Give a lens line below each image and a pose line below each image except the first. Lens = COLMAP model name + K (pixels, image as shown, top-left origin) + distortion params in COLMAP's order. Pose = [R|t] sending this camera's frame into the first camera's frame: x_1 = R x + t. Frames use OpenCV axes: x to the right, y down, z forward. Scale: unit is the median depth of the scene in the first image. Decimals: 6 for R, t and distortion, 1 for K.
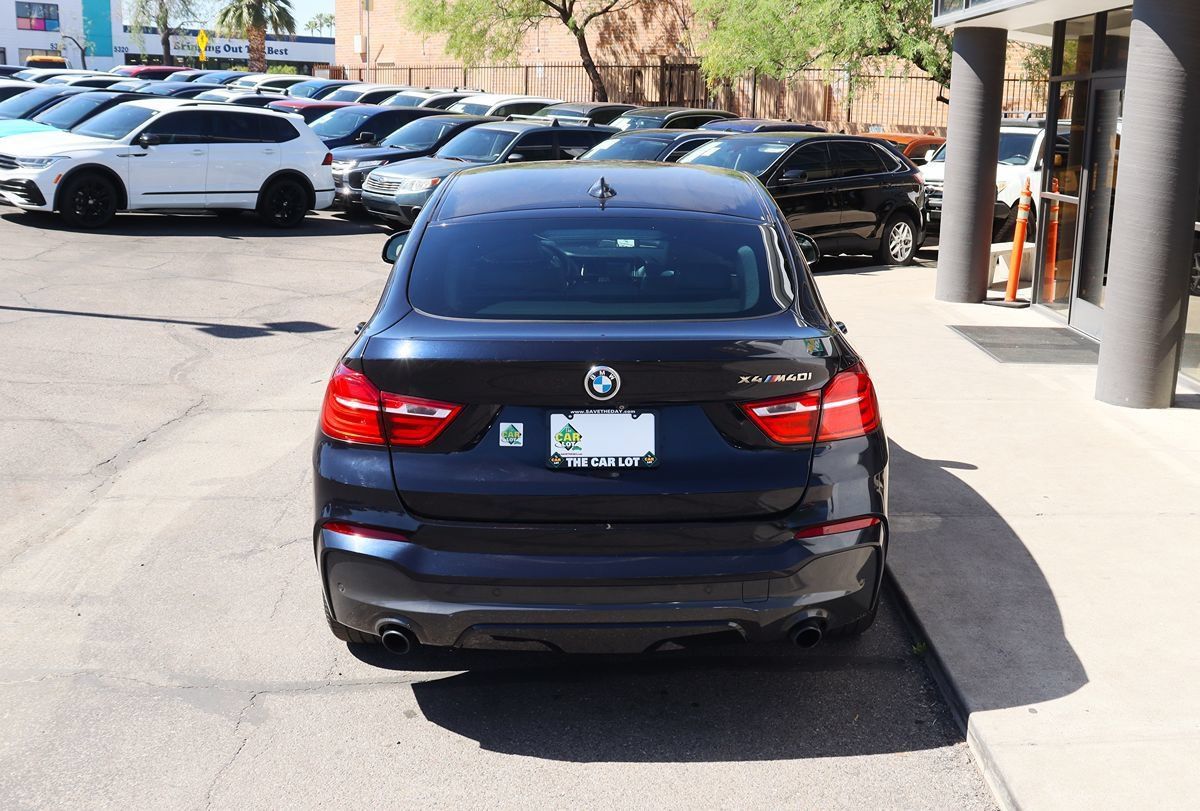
lens RADIAL K [[1297.0, 0, 683.7], [0, 1297.0, 466.3], [0, 0, 1]] dist [-0.112218, 0.000000]
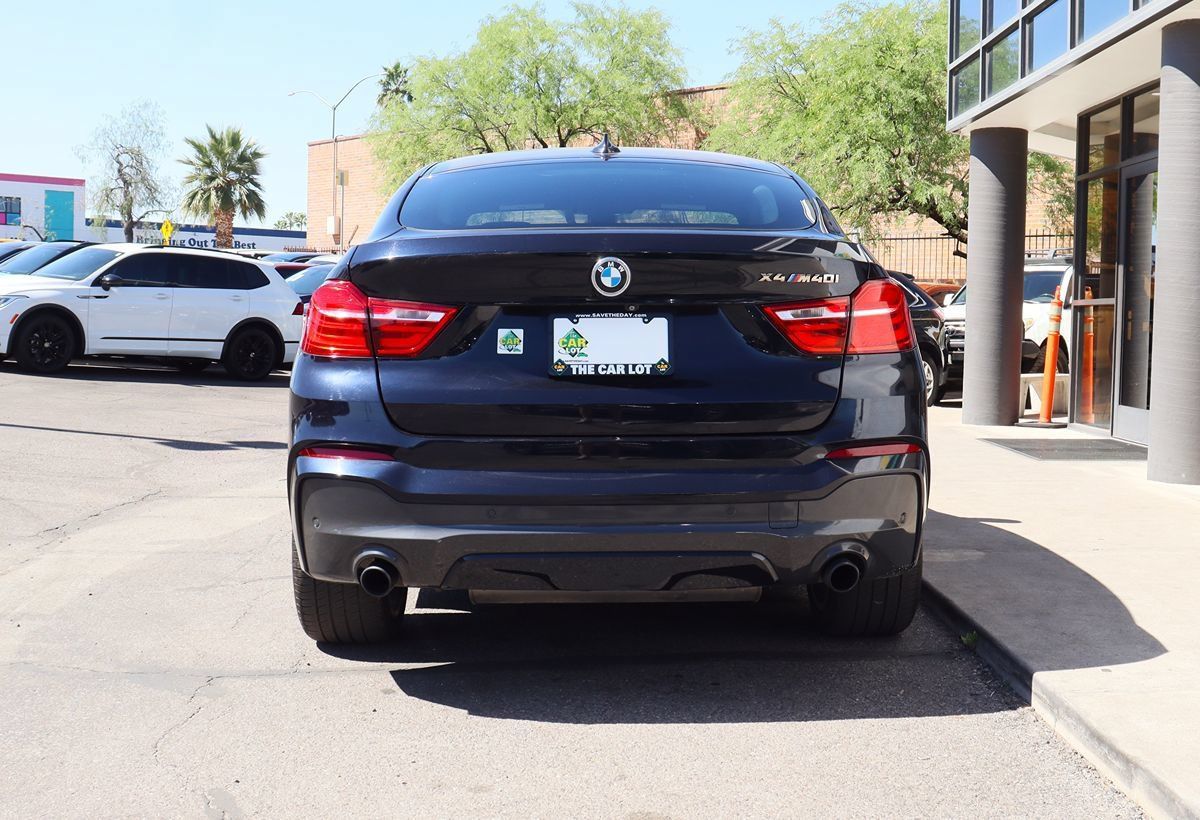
lens RADIAL K [[1436.3, 0, 625.7], [0, 1436.3, 443.9], [0, 0, 1]] dist [-0.128776, 0.000000]
pose [[0.999259, -0.010619, -0.037004, -0.013814], [0.003701, 0.983253, -0.182209, 0.203041], [0.038319, 0.181937, 0.982563, 0.023490]]
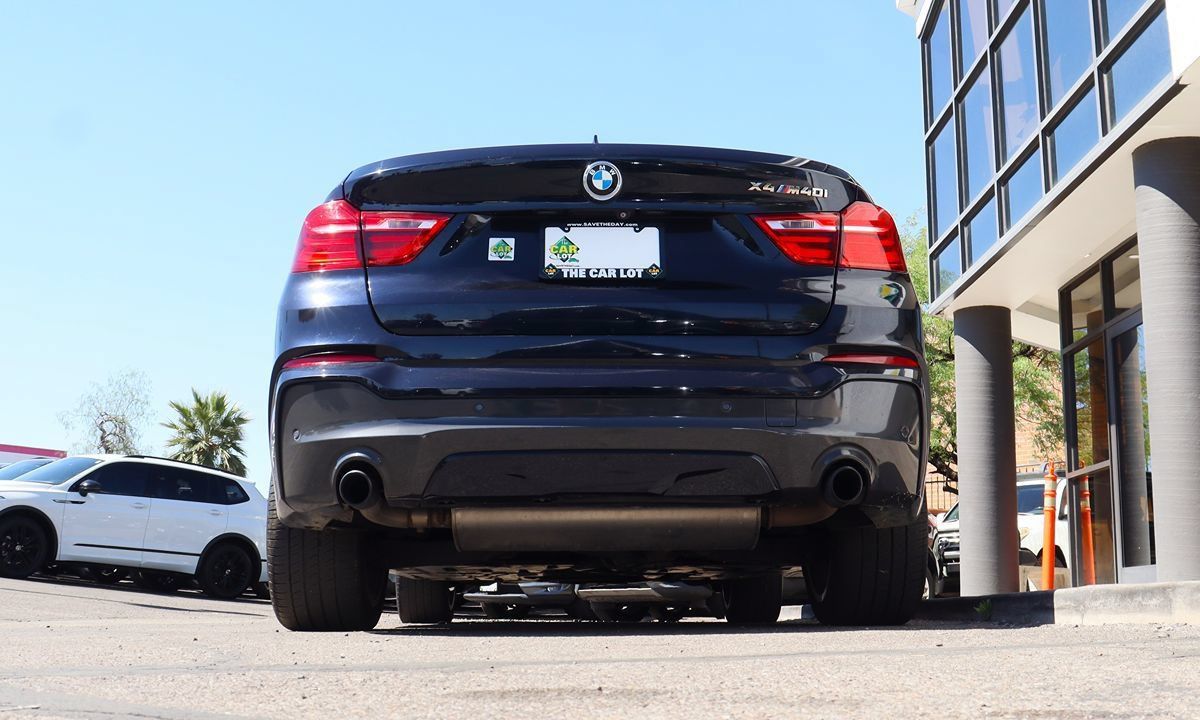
lens RADIAL K [[1459.7, 0, 599.7], [0, 1459.7, 323.7], [0, 0, 1]] dist [-0.131631, 0.000000]
pose [[0.998984, -0.022733, -0.038912, -0.022583], [0.002642, 0.891509, -0.452995, 0.428962], [0.044988, 0.452432, 0.890664, 0.101222]]
